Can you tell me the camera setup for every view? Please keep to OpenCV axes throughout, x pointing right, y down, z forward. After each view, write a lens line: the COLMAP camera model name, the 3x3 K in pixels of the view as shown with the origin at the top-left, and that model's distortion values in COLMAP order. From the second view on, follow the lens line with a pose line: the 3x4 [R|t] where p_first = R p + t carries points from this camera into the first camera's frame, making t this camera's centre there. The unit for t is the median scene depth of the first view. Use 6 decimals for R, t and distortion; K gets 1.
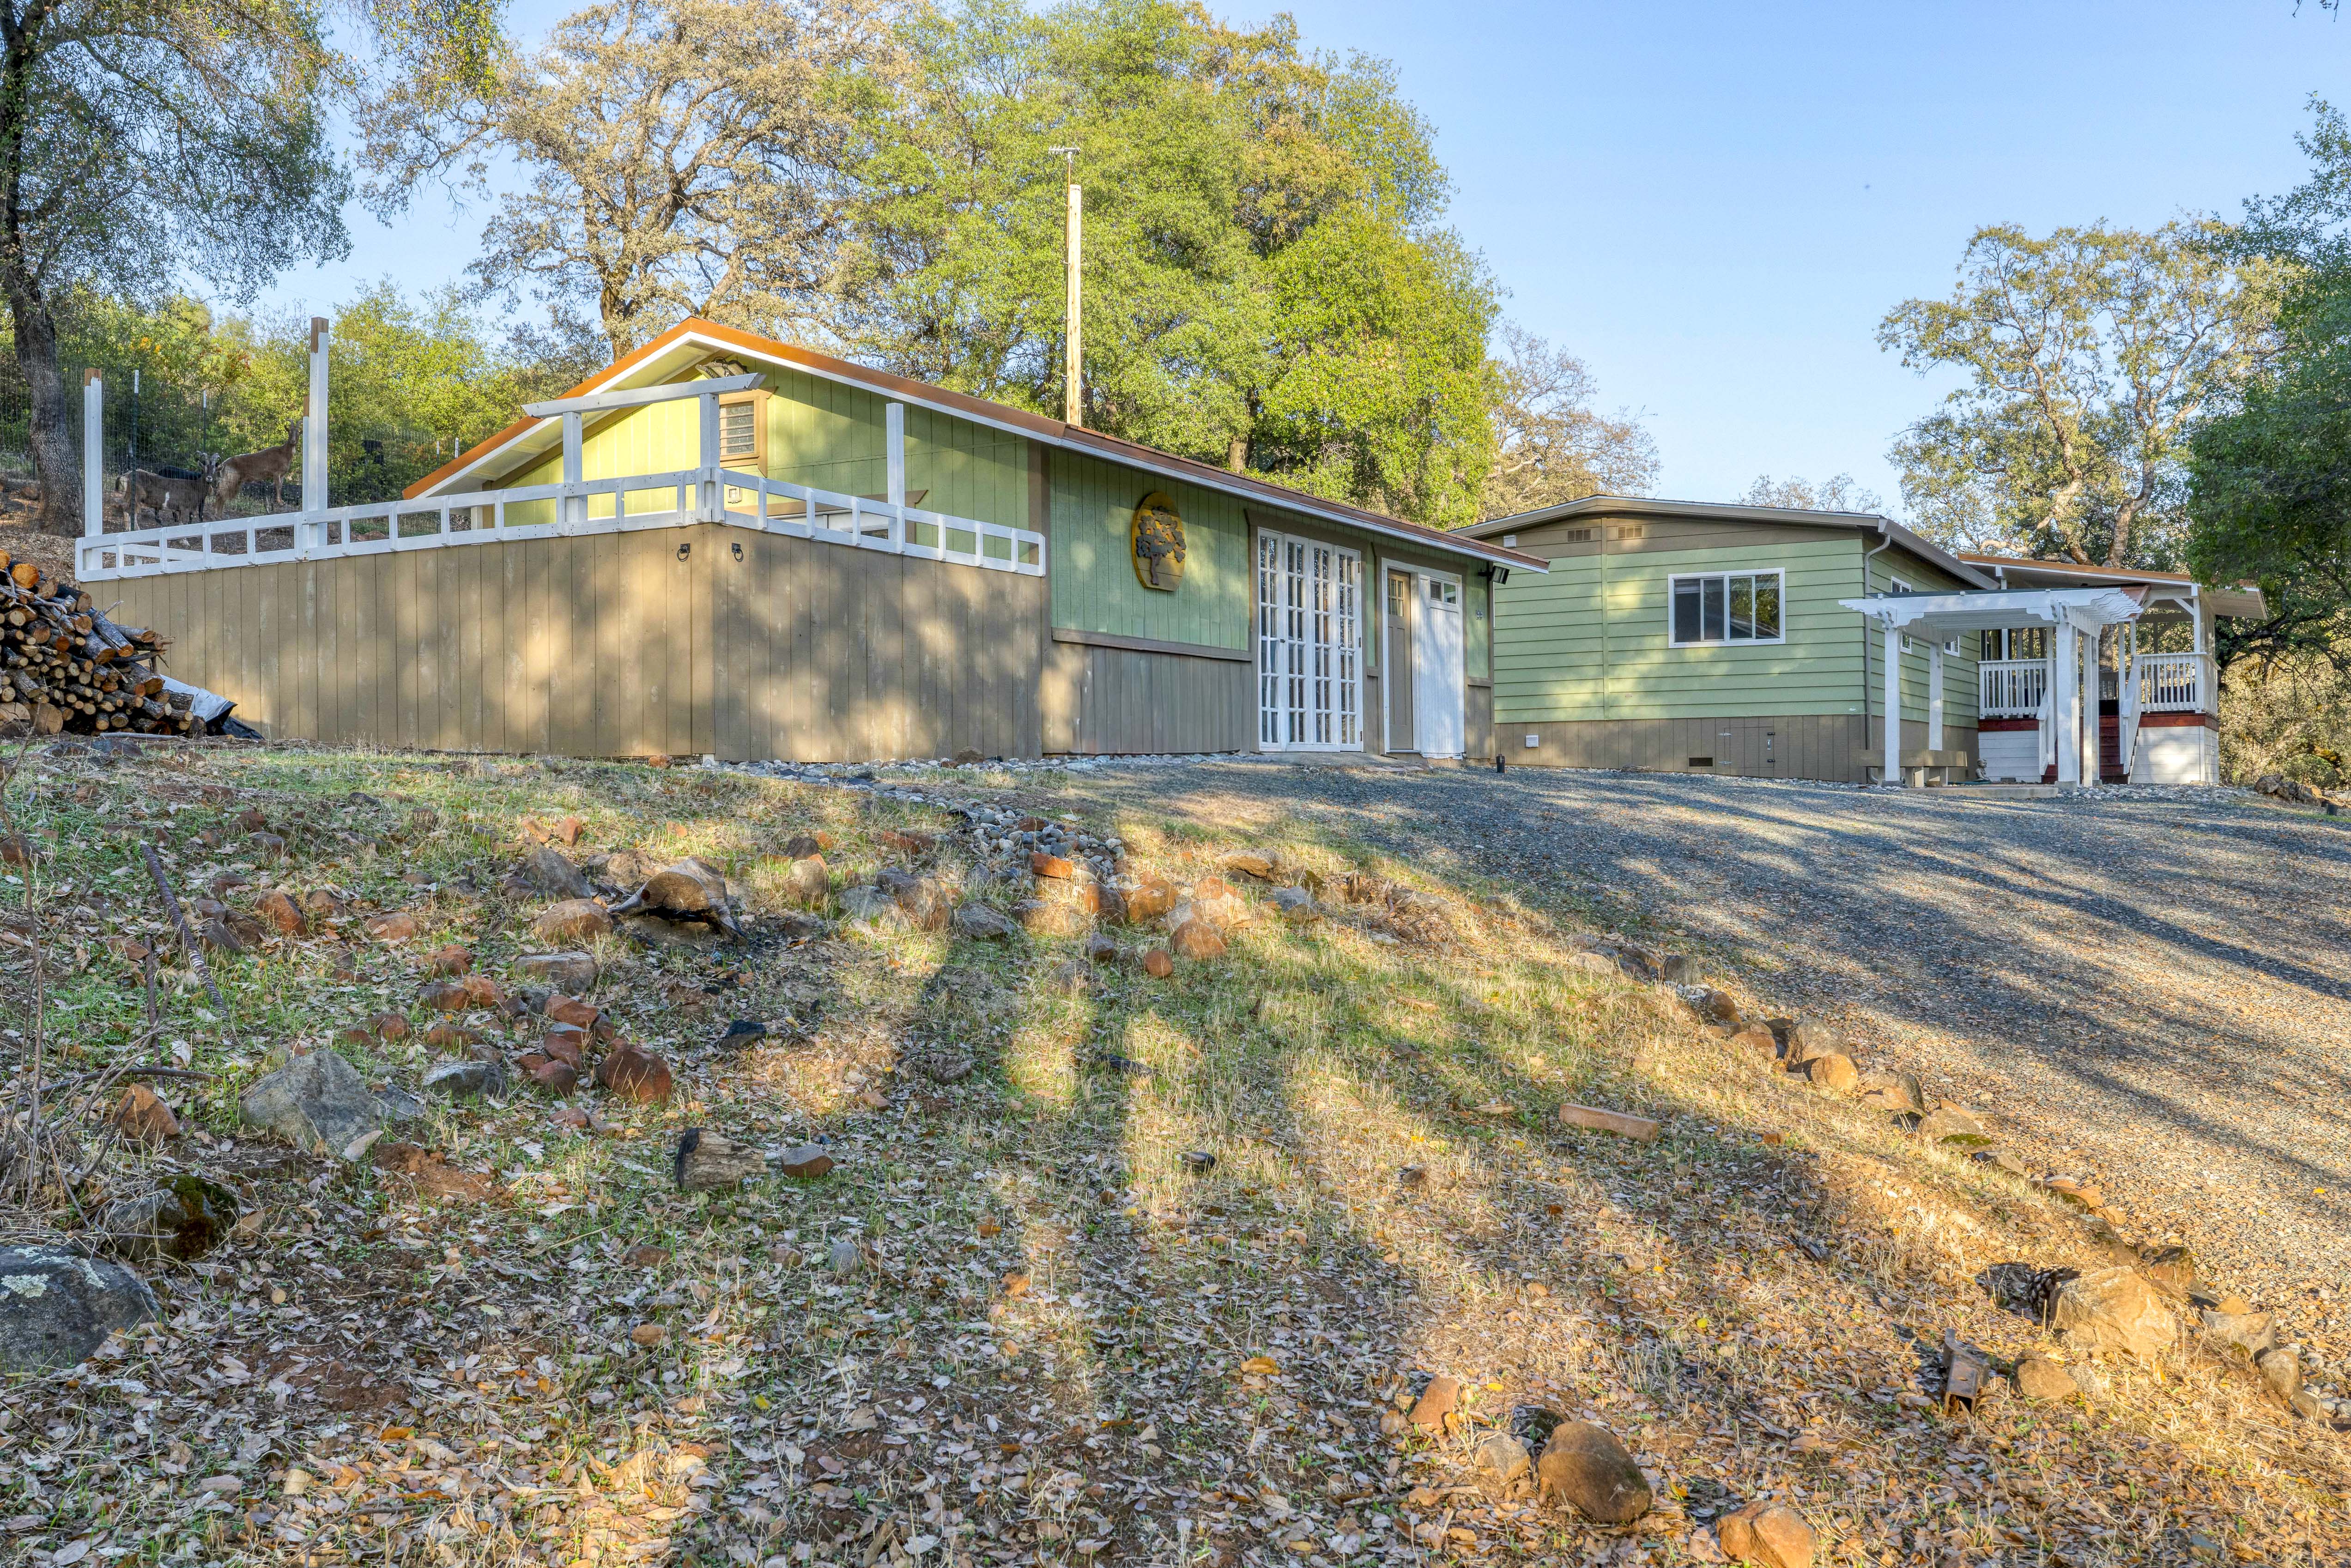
lens RADIAL K [[1984.2, 0, 1160.5], [0, 1984.2, 787.2], [0, 0, 1]] dist [0.003237, -0.008774]
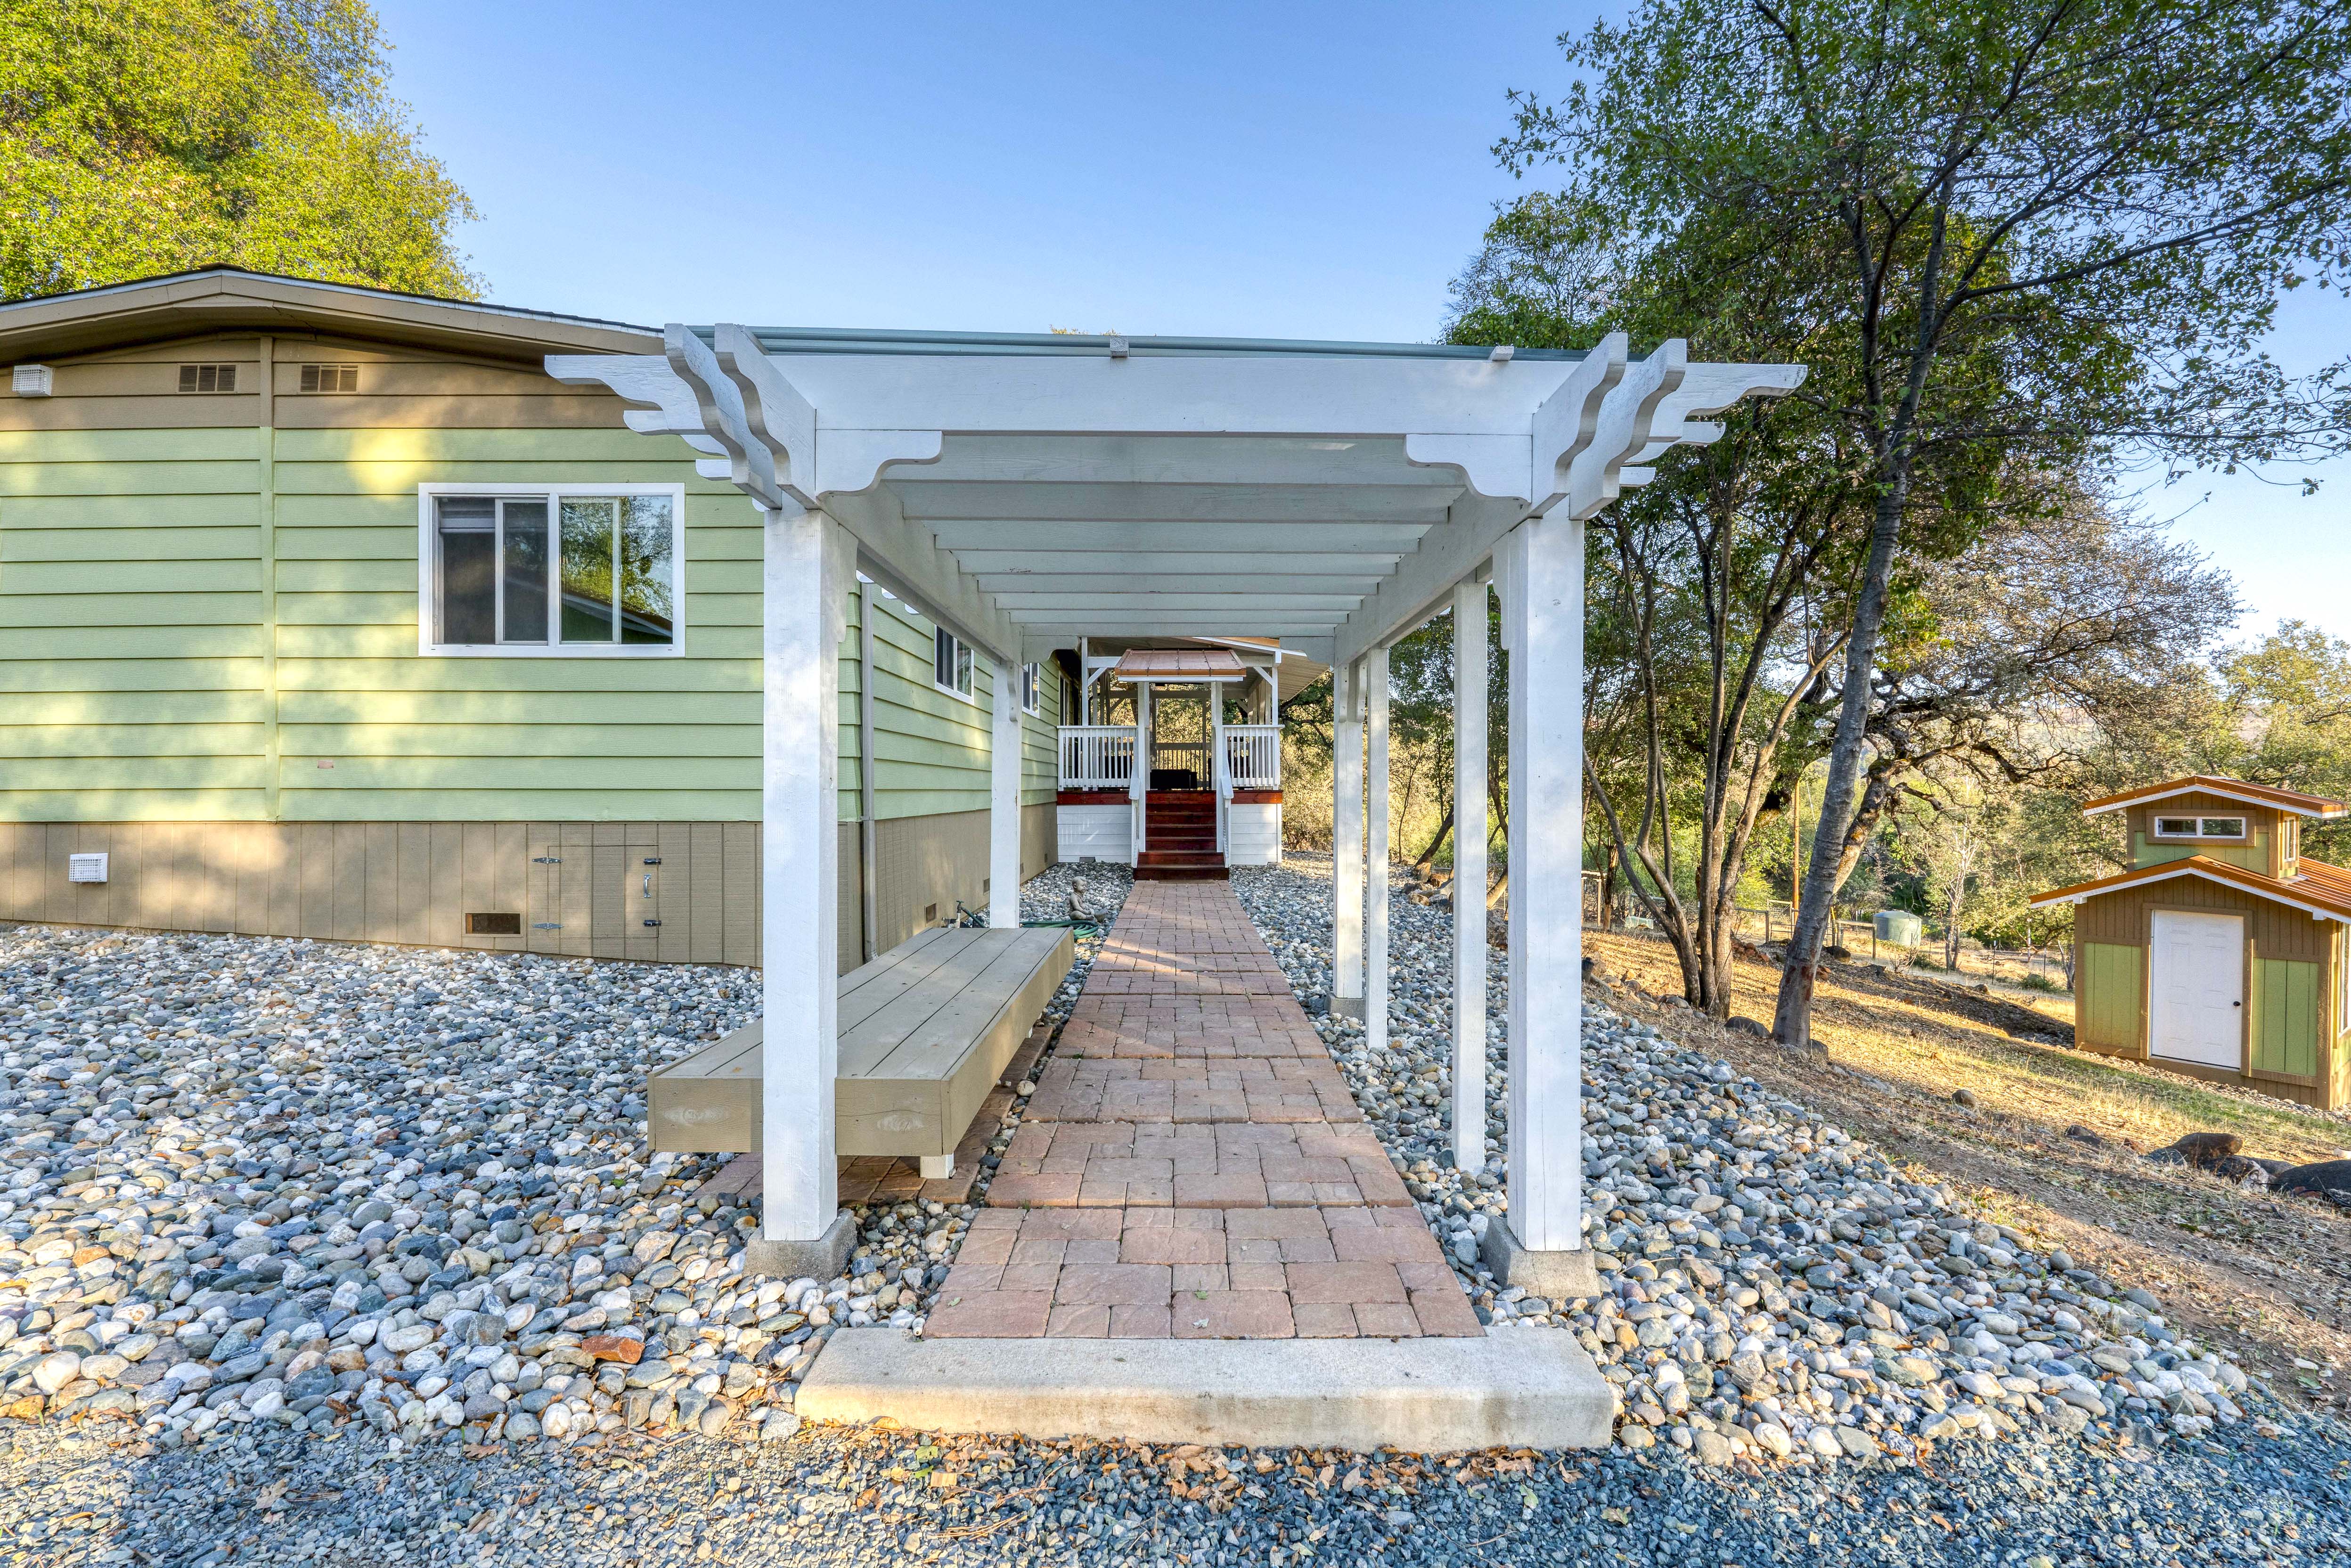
lens RADIAL K [[1038.8, 0, 1174.4], [0, 1038.8, 792.3], [0, 0, 1]] dist [-0.003403, 0.000006]
pose [[0.865484, 0.008053, 0.500873, 0.269959], [-0.007081, 0.999968, -0.003843, -0.038986], [-0.500887, -0.000221, 0.865513, 0.686361]]
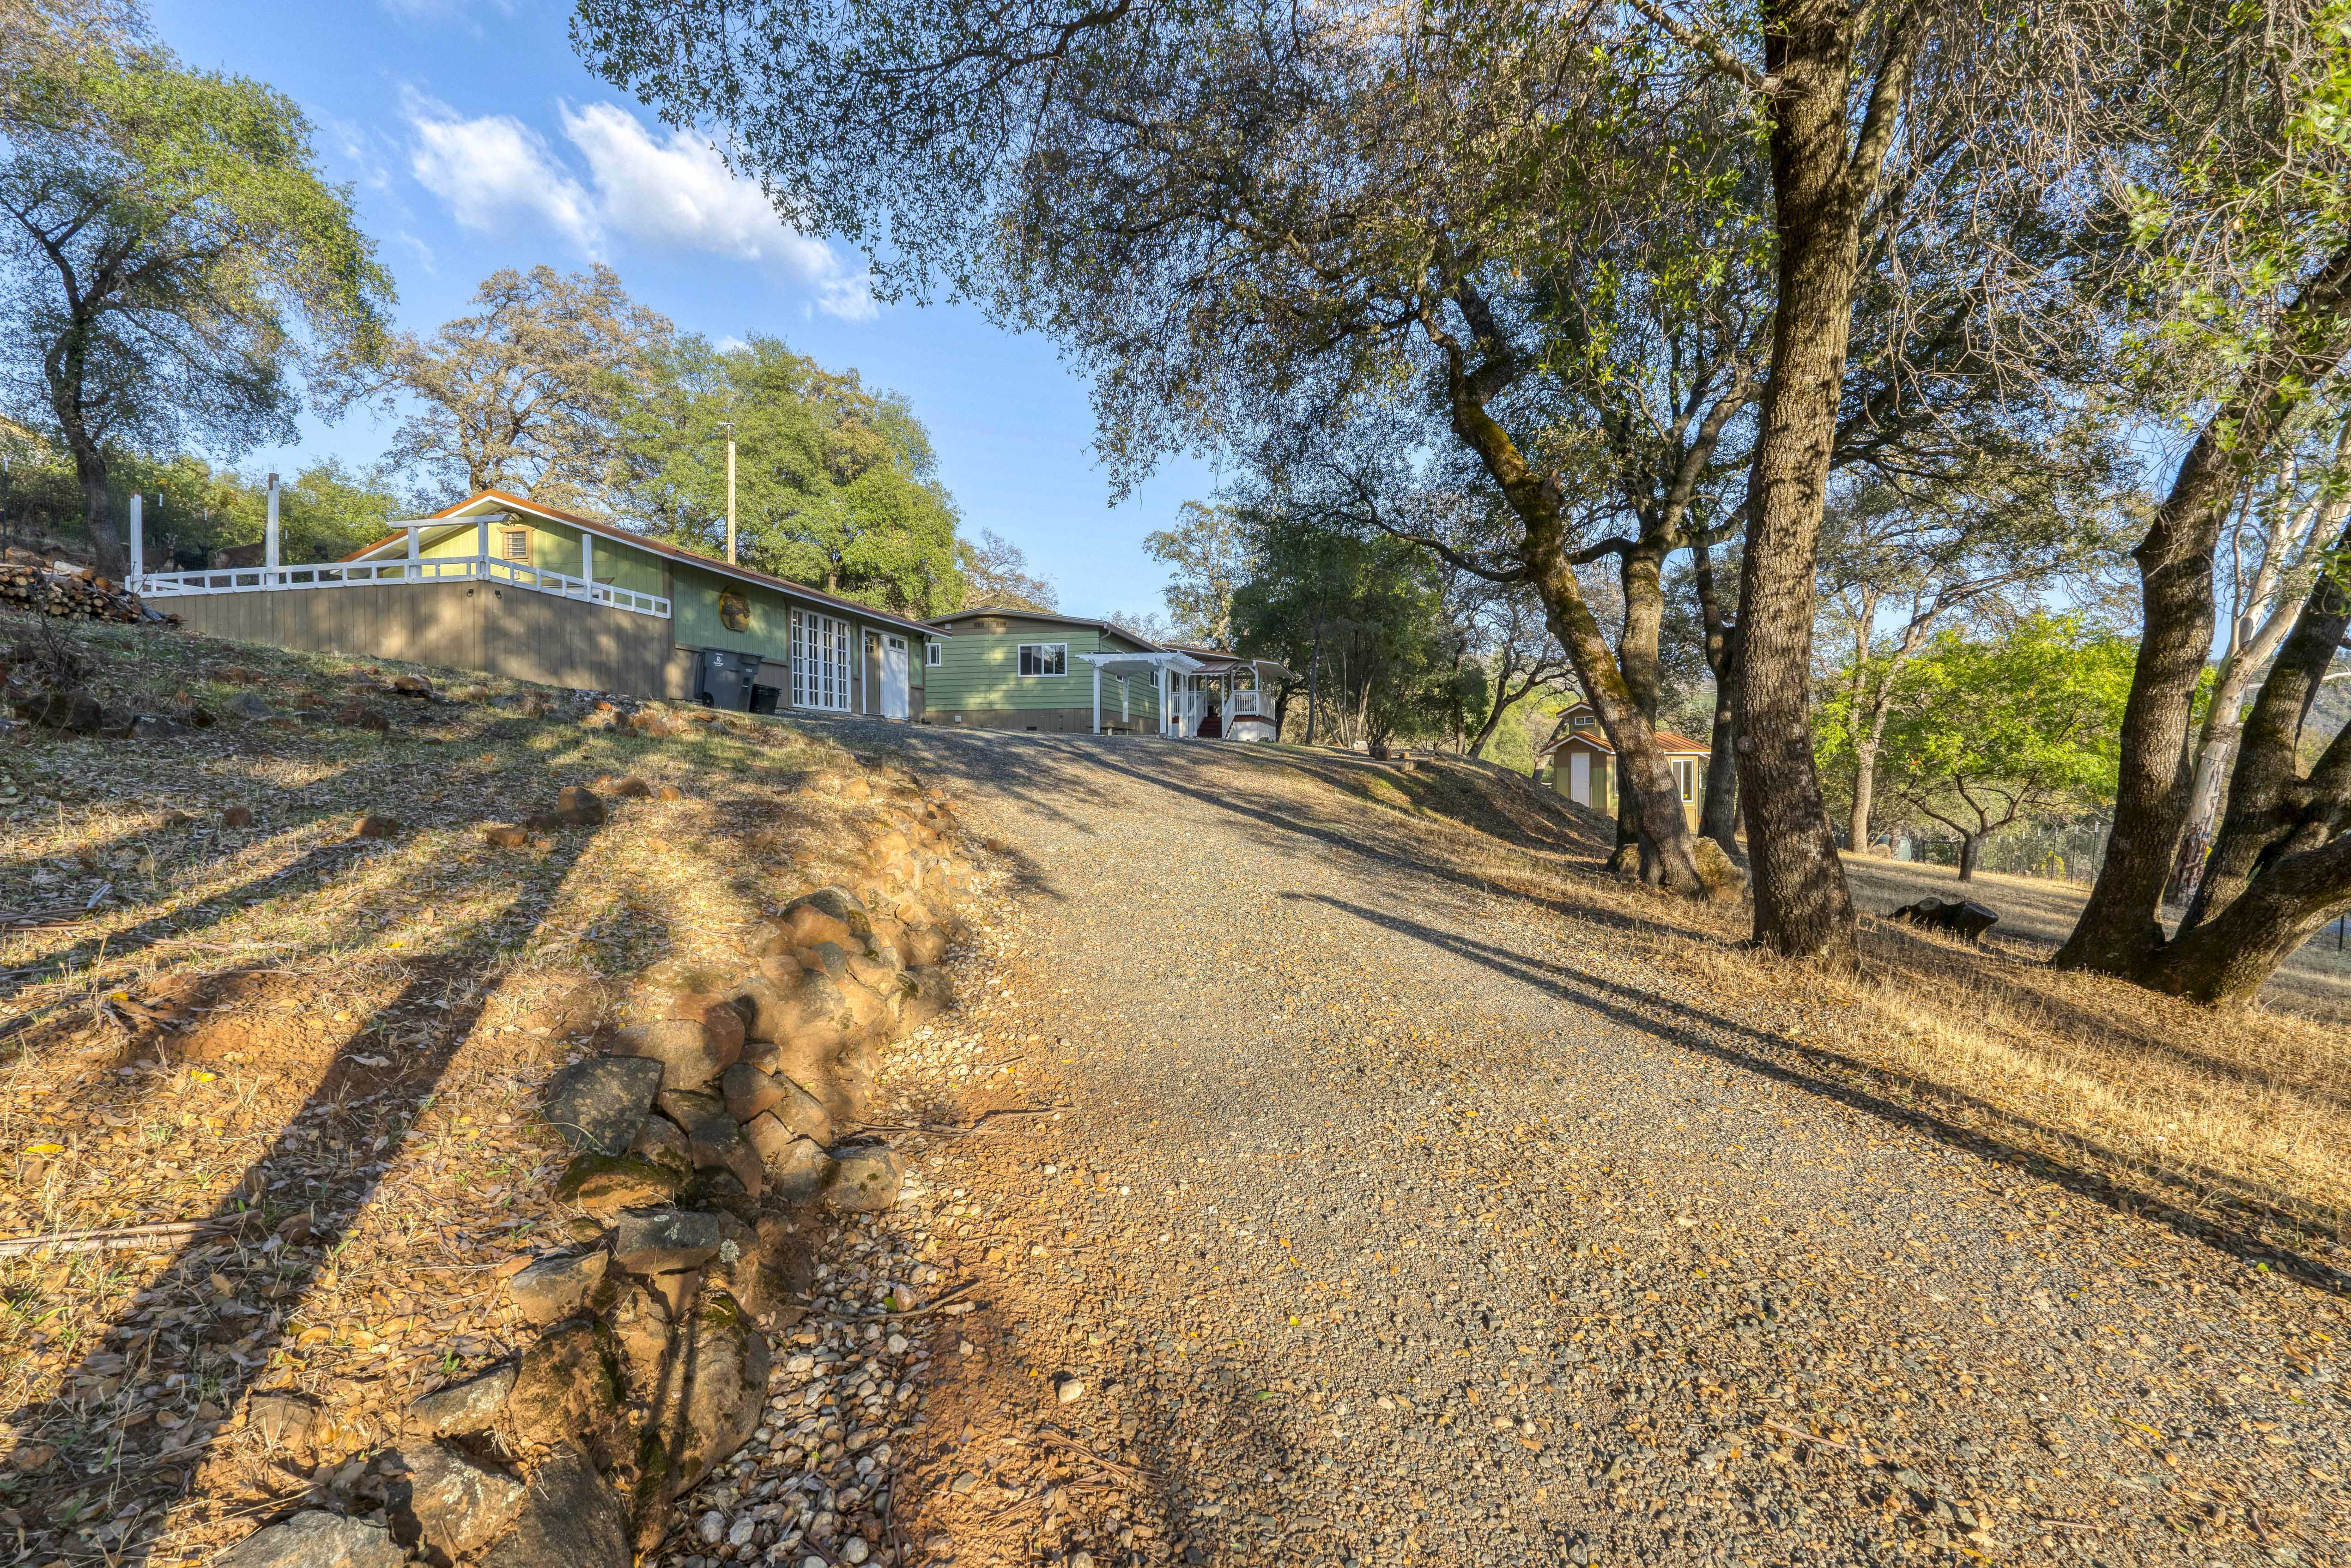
lens RADIAL K [[1030.2, 0, 1175.5], [0, 1030.2, 784.0], [0, 0, 1]] dist [-0.005946, -0.000216]
pose [[0.952696, -0.000674, 0.303923, 0.074345], [-0.002545, 0.999945, 0.010195, 0.037440], [-0.303913, -0.010486, 0.952642, -0.154982]]
